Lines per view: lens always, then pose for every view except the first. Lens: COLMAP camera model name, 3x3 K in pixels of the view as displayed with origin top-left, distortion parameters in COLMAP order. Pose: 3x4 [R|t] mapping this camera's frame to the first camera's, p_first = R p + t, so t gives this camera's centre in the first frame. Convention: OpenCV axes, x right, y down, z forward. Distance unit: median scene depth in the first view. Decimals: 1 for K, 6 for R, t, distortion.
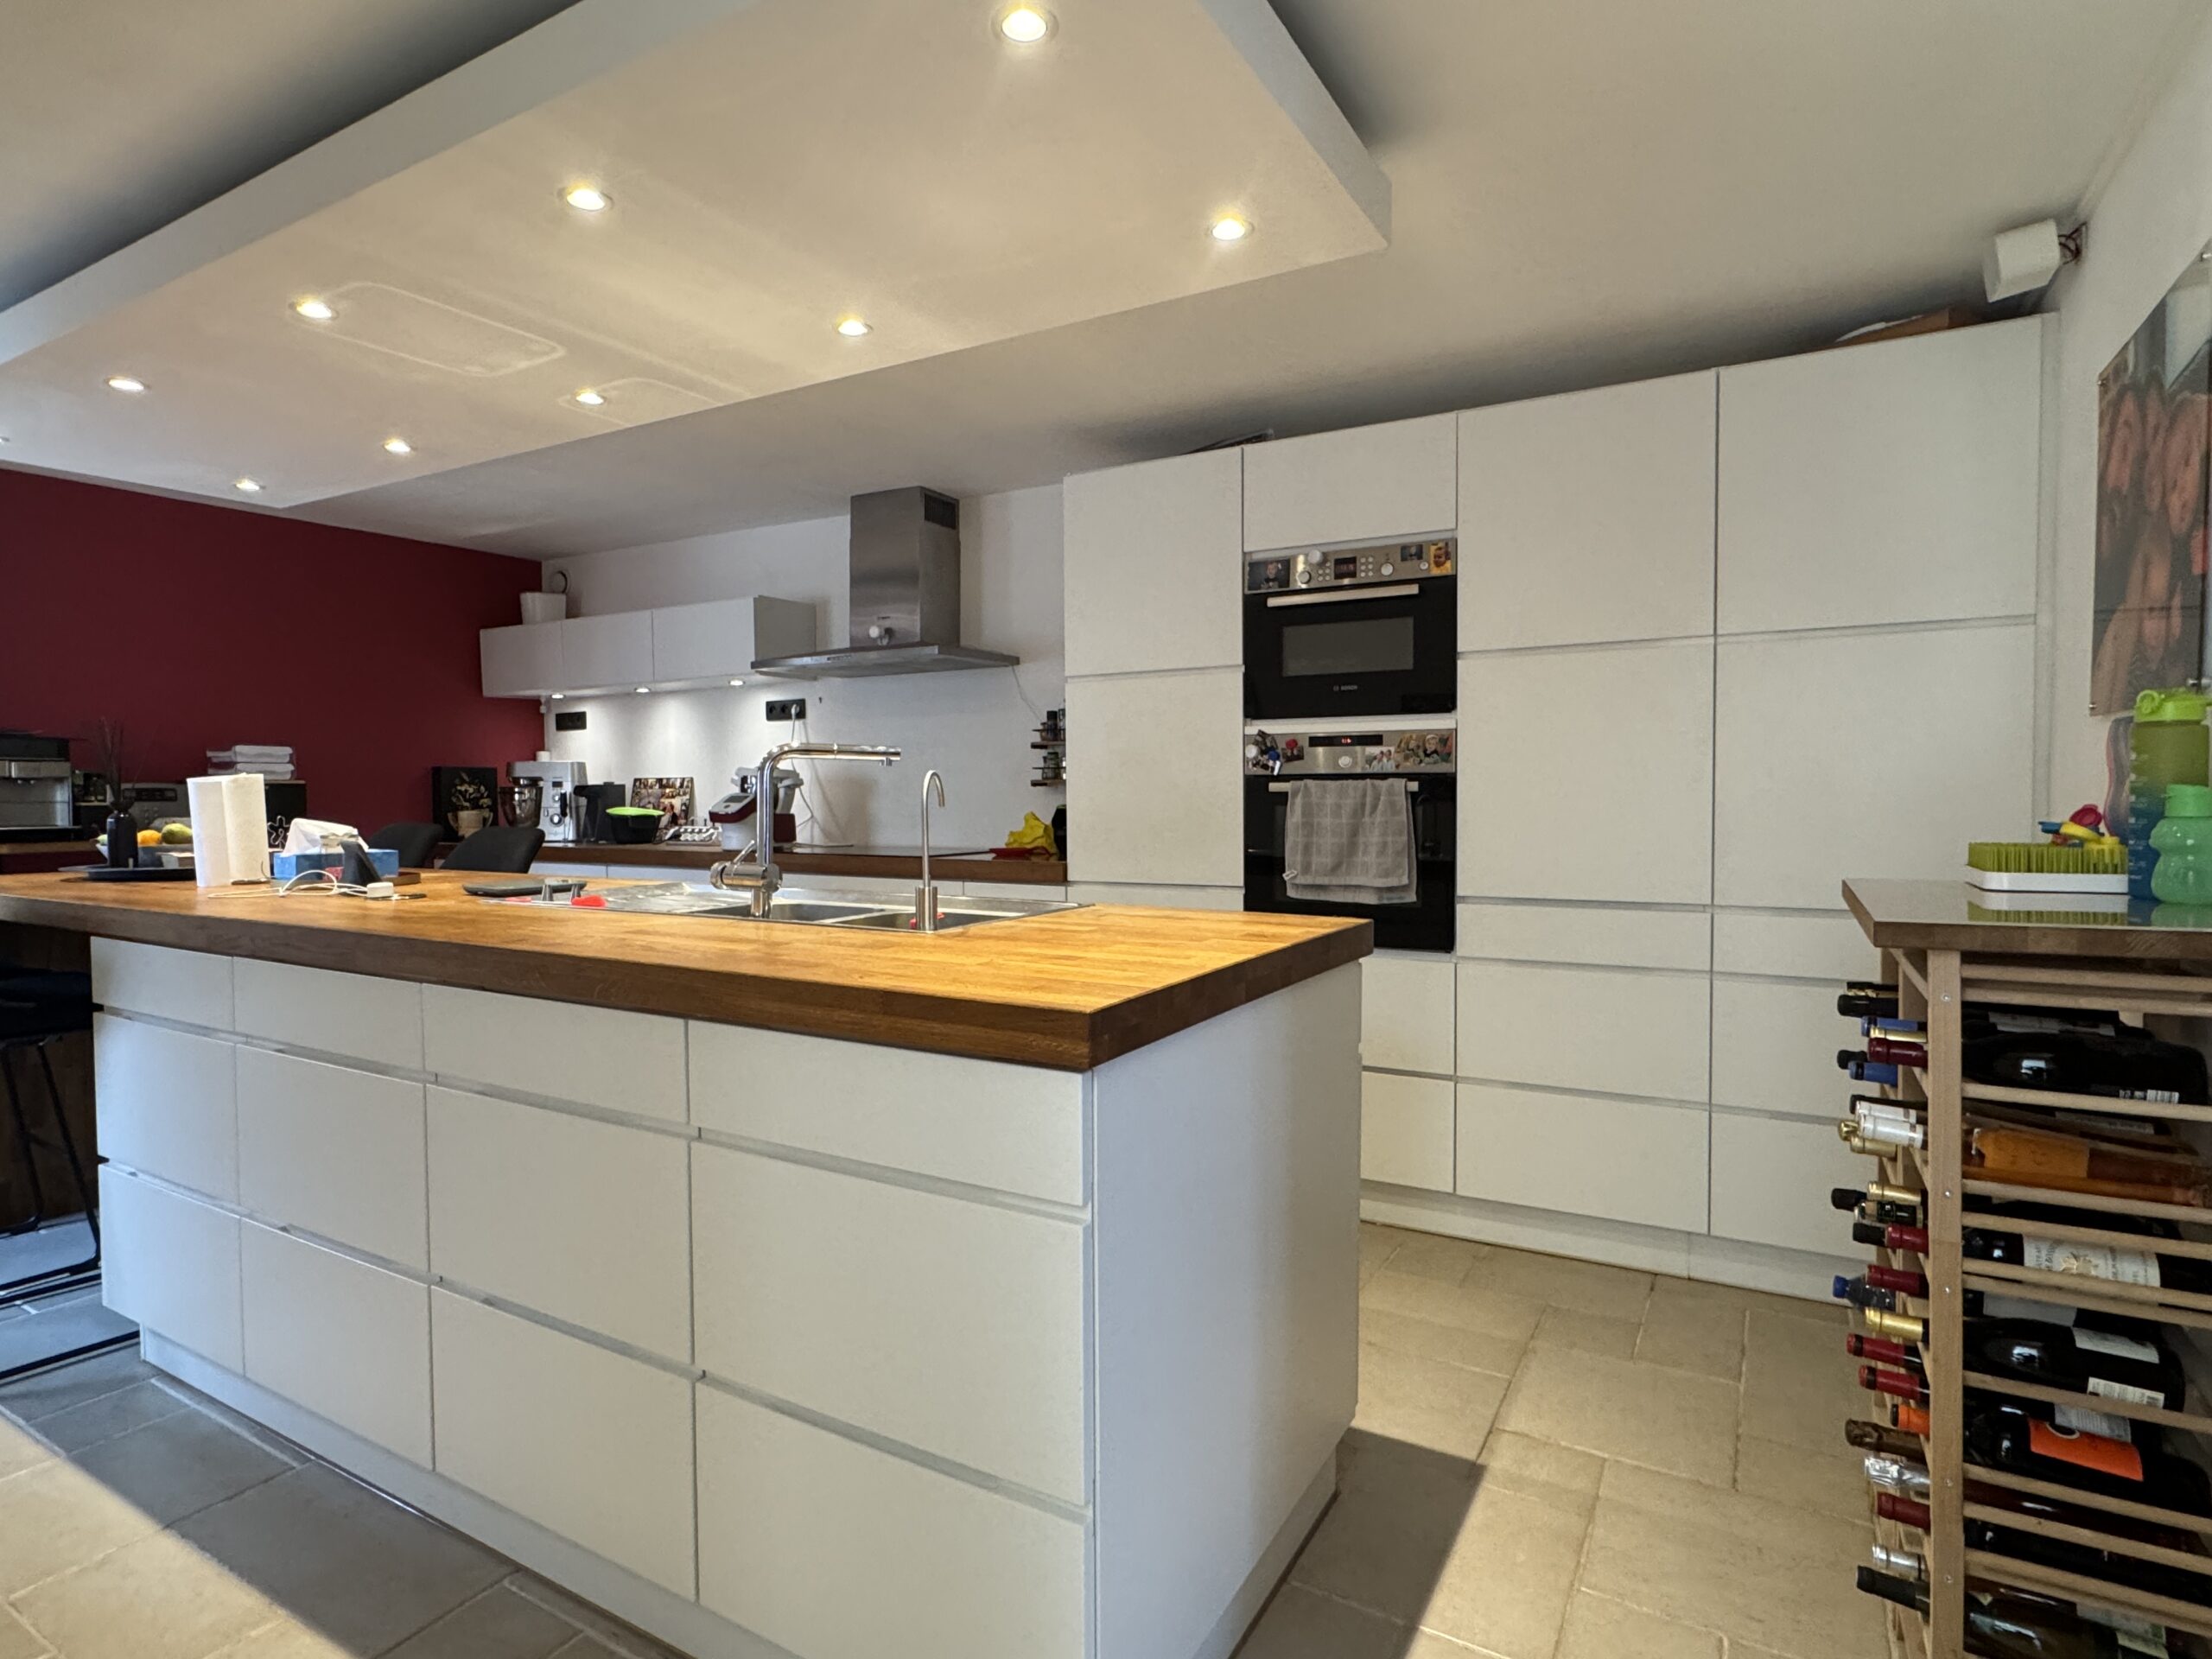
lens RADIAL K [[1140.5, 0, 1103.9], [0, 1140.5, 826.6], [0, 0, 1]] dist [-0.000752, 0.000504]
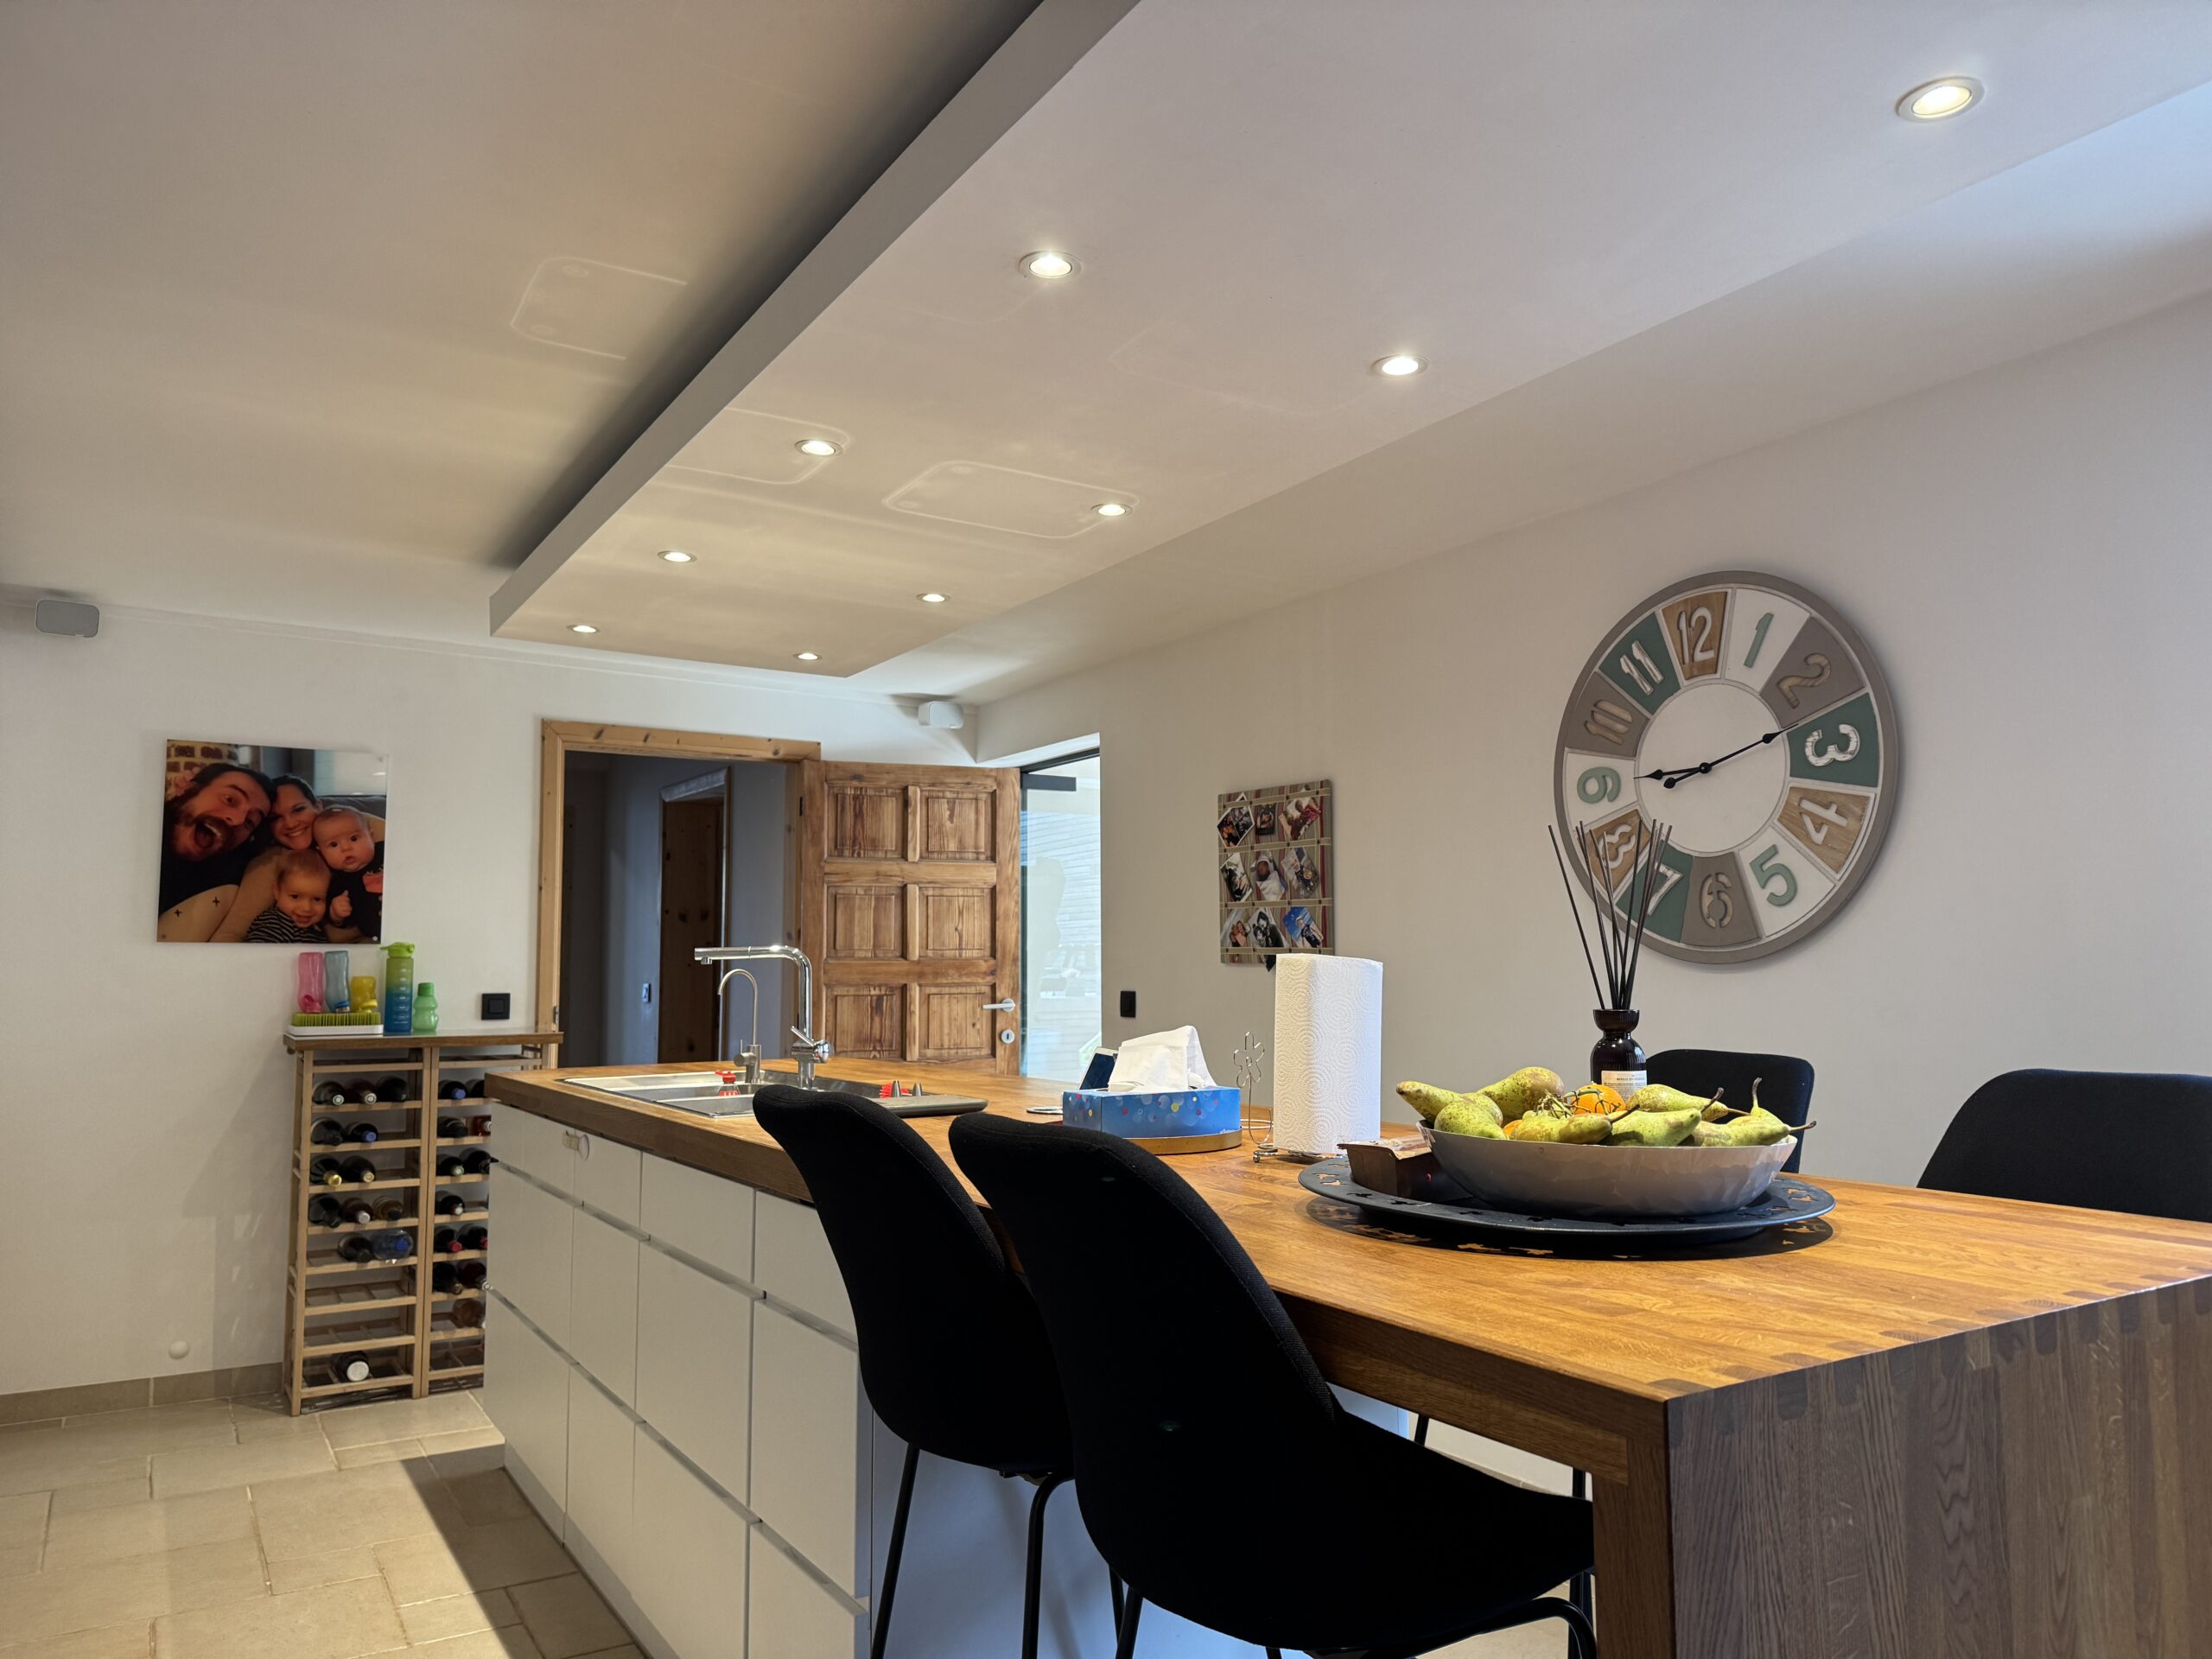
lens RADIAL K [[1557.3, 0, 1111.9], [0, 1557.3, 838.4], [0, 0, 1]] dist [0.020655, -0.016956]
pose [[-0.877806, 0.047357, 0.476670, -1.208751], [0.022032, 0.998039, -0.058582, -0.068366], [-0.478509, -0.040921, -0.877128, 1.985402]]
